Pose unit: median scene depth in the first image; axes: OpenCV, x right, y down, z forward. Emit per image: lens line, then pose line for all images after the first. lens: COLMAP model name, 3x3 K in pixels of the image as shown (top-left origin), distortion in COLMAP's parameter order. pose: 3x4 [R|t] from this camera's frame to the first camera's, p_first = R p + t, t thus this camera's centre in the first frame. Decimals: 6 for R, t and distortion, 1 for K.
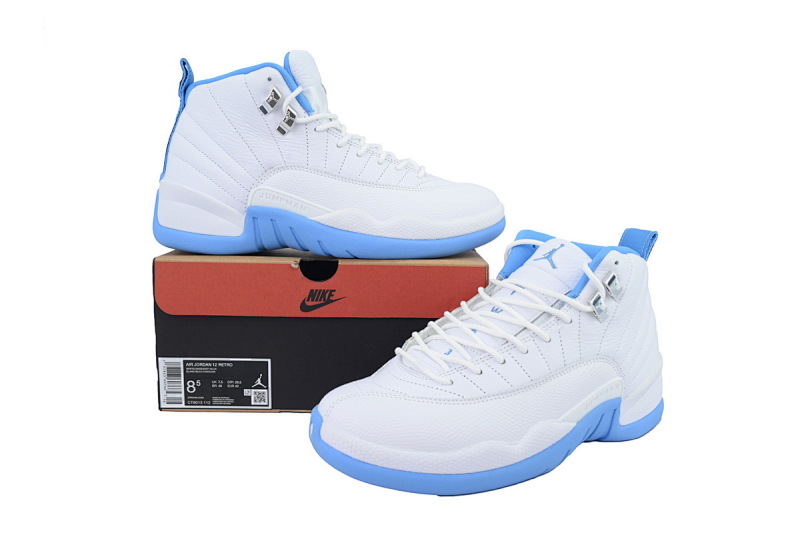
lens RADIAL K [[643.7, 0, 401.3], [0, 643.7, 265.7], [0, 0, 1]] dist [-0.004639, -0.001017]
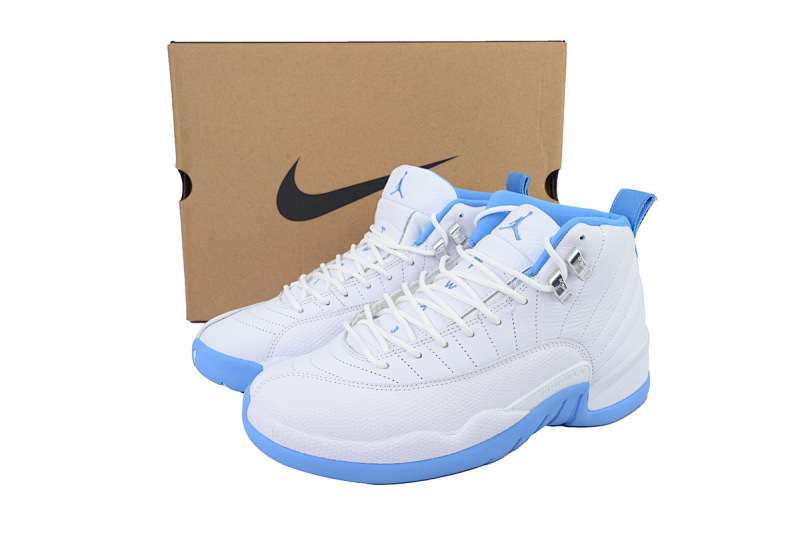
lens RADIAL K [[643.7, 0, 399.0], [0, 643.7, 266.3], [0, 0, 1]] dist [-0.004639, -0.001017]
pose [[0.992713, 0.023495, -0.118193, 0.190933], [-0.008888, 0.992413, 0.122629, -0.072921], [0.120177, -0.120685, 0.985390, 0.093077]]
